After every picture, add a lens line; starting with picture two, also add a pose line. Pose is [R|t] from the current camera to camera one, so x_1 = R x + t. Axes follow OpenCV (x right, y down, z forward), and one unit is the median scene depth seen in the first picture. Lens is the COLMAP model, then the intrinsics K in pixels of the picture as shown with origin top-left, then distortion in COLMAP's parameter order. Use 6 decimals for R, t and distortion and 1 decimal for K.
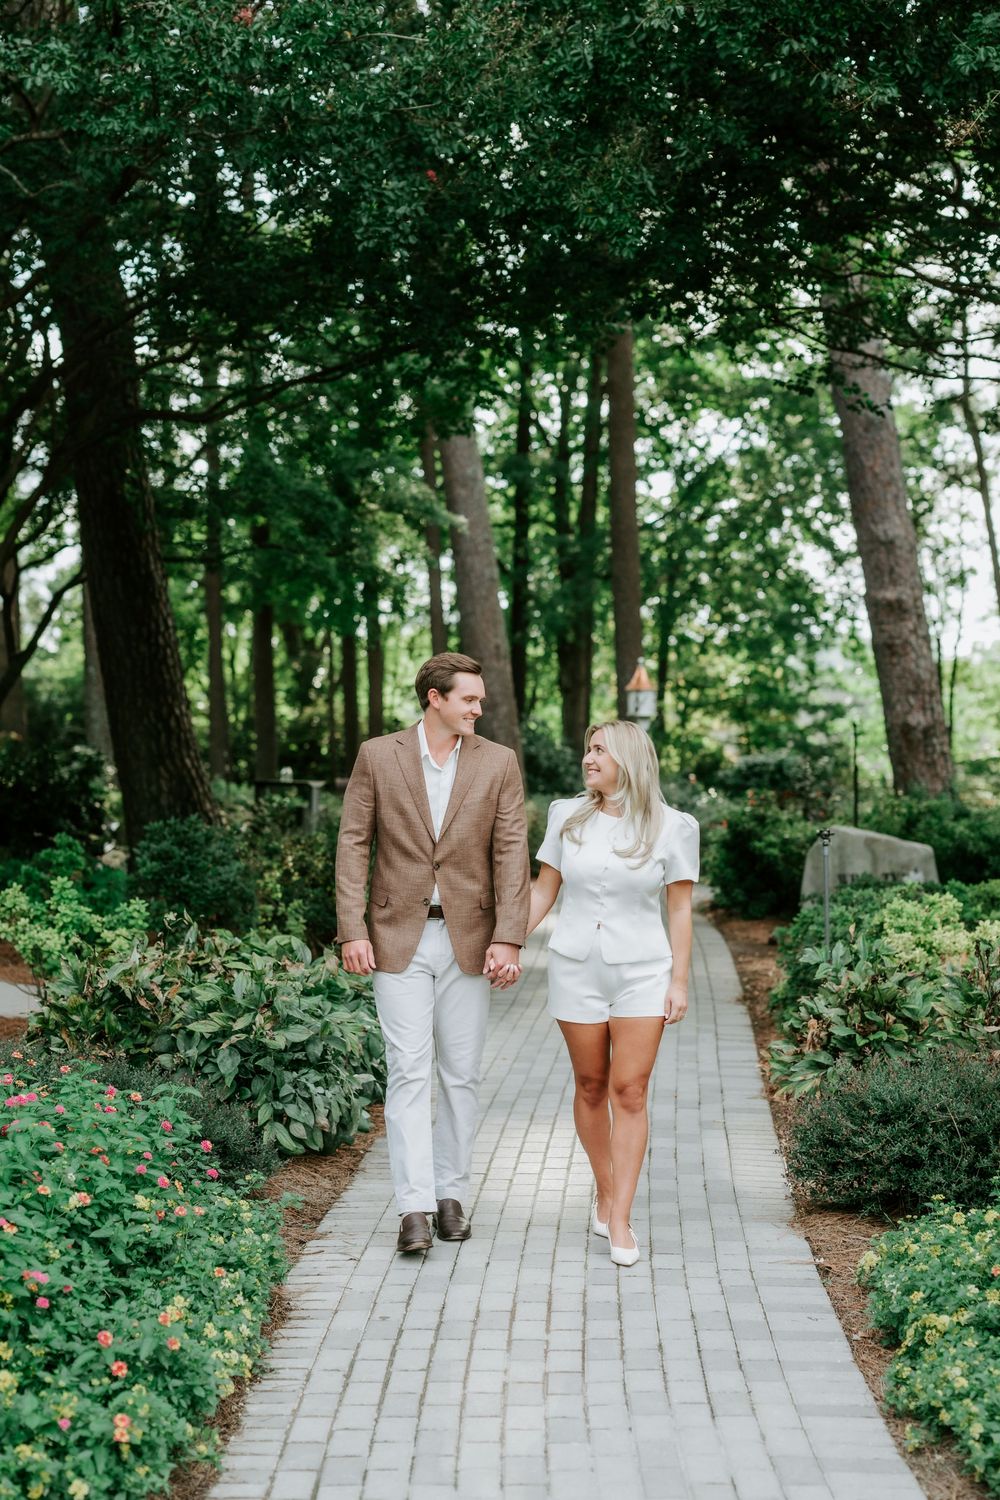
lens RADIAL K [[2355.3, 0, 500.0], [0, 2355.3, 750.0], [0, 0, 1]] dist [-0.006945, 0.088743]
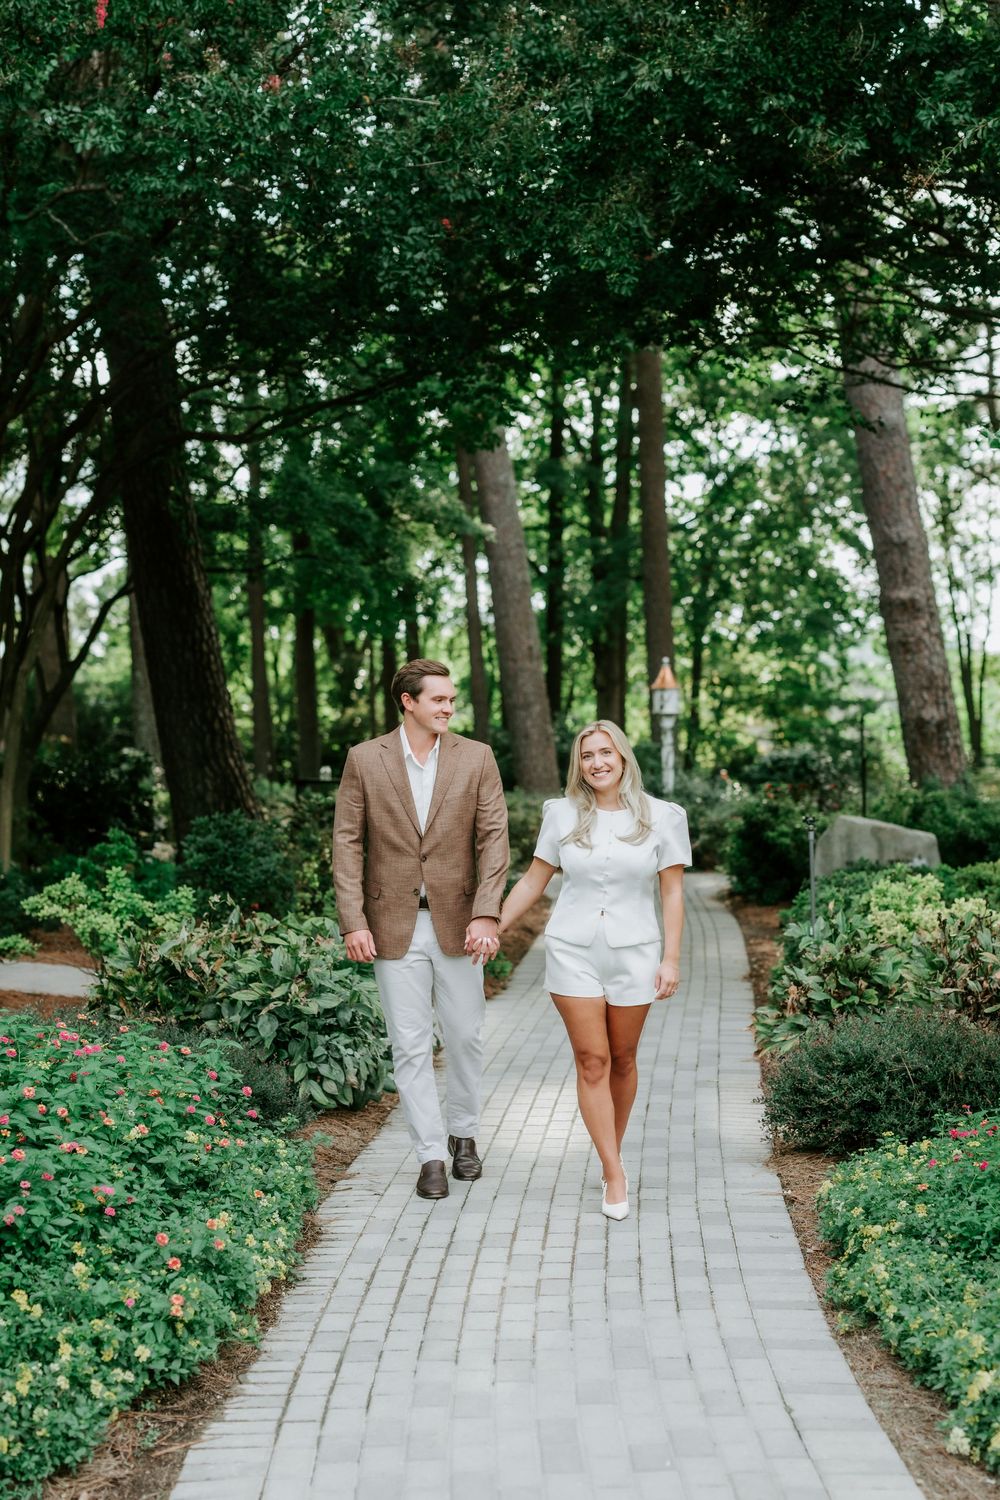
lens RADIAL K [[2336.2, 0, 503.7], [0, 2336.2, 761.0], [0, 0, 1]] dist [-0.001985, 0.064117]
pose [[0.999806, -0.010394, -0.016738, 0.013184], [0.010484, 0.999931, 0.005270, 0.000825], [0.016682, -0.005445, 0.999846, -0.085305]]
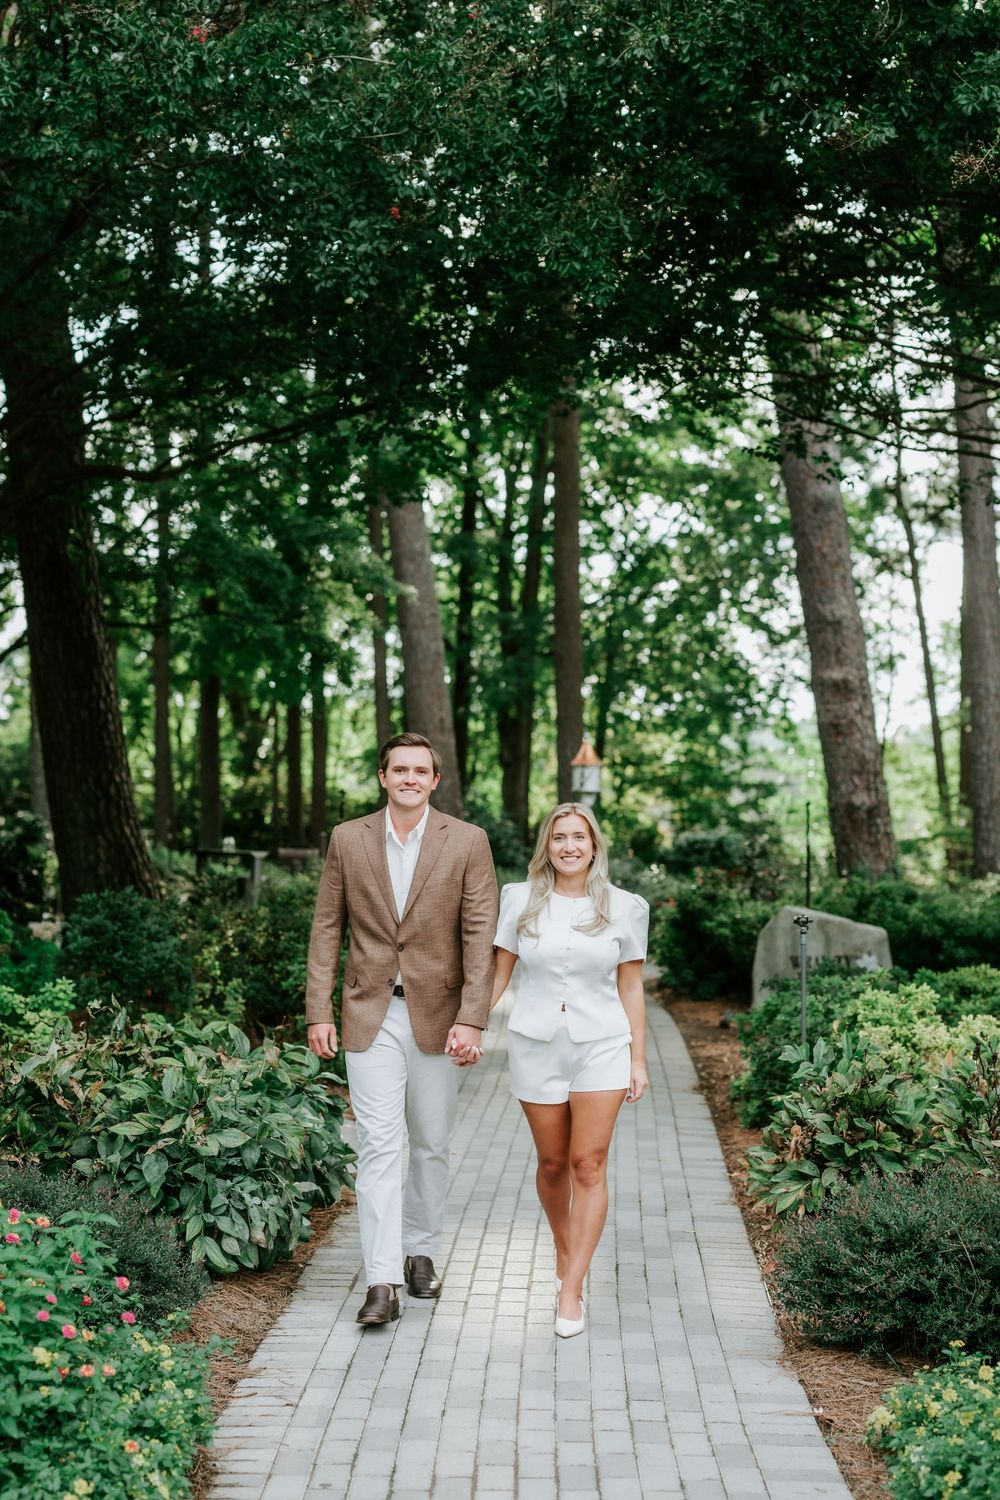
lens RADIAL K [[2267.5, 0, 518.1], [0, 2267.5, 759.7], [0, 0, 1]] dist [0.002613, 0.043914]
pose [[0.999225, 0.017806, 0.035093, -0.007579], [-0.016834, 0.999472, -0.027789, -0.001420], [-0.035570, 0.027177, 0.998998, 0.096600]]
